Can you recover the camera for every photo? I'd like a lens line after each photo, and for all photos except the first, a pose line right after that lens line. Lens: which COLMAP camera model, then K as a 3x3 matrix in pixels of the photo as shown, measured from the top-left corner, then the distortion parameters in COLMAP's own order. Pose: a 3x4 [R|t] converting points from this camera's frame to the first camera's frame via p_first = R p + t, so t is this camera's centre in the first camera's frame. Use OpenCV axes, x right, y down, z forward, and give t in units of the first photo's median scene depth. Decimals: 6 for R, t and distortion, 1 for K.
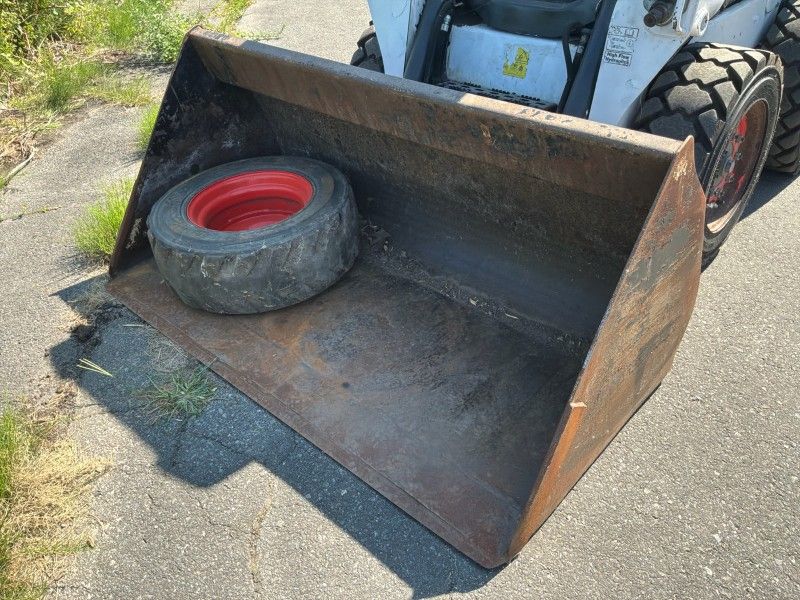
lens RADIAL K [[666.9, 0, 393.6], [0, 666.9, 306.0], [0, 0, 1]] dist [0.075081, -0.123410]
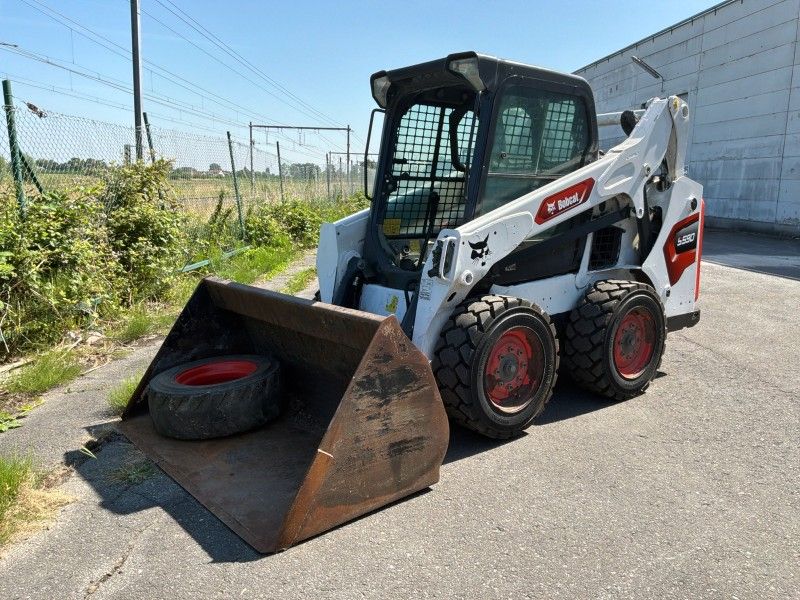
lens RADIAL K [[666.9, 0, 396.3], [0, 666.9, 294.6], [0, 0, 1]] dist [0.075081, -0.123410]
pose [[0.989302, 0.048732, -0.137500, 0.446305], [-0.103962, 0.896735, -0.430185, 0.335053], [0.102337, 0.439878, 0.892208, -0.481369]]
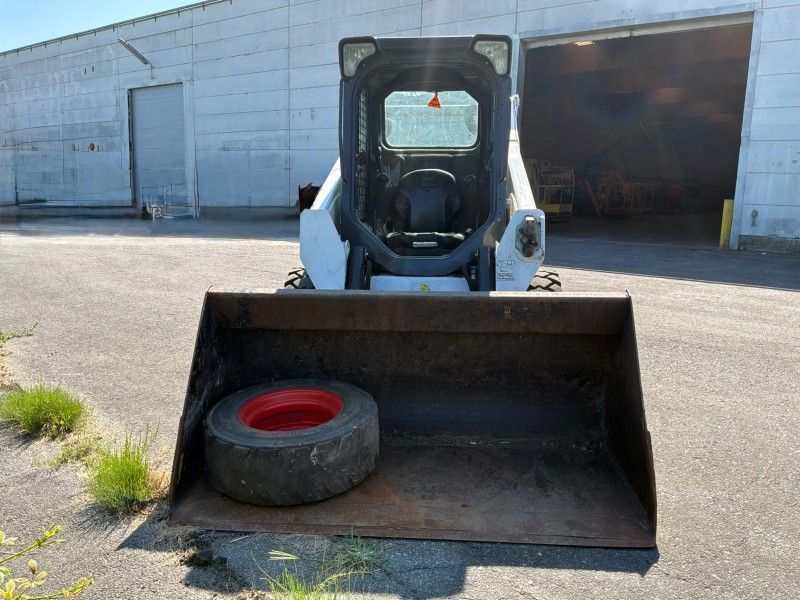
lens RADIAL K [[666.9, 0, 397.5], [0, 666.9, 295.1], [0, 0, 1]] dist [0.075081, -0.123410]
pose [[0.785341, -0.076031, 0.614377, -0.848276], [0.334123, 0.887528, -0.317265, 0.111852], [-0.521155, 0.454438, 0.722415, -0.064284]]
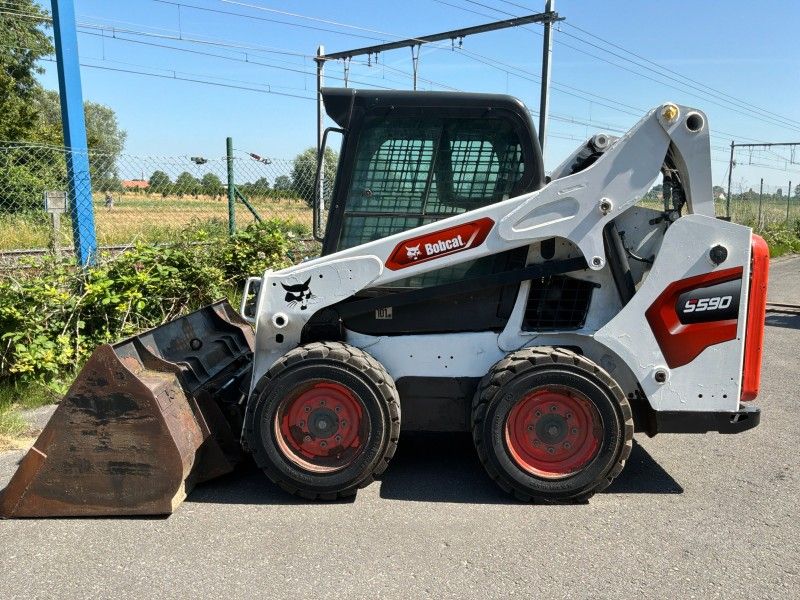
lens RADIAL K [[663.0, 0, 393.4], [0, 663.0, 298.4], [0, 0, 1]] dist [0.075901, -0.044687]
pose [[0.663819, 0.124108, -0.737524, 1.636136], [-0.446456, 0.856912, -0.257641, -0.143374], [0.600018, 0.500299, 0.624243, 0.081785]]
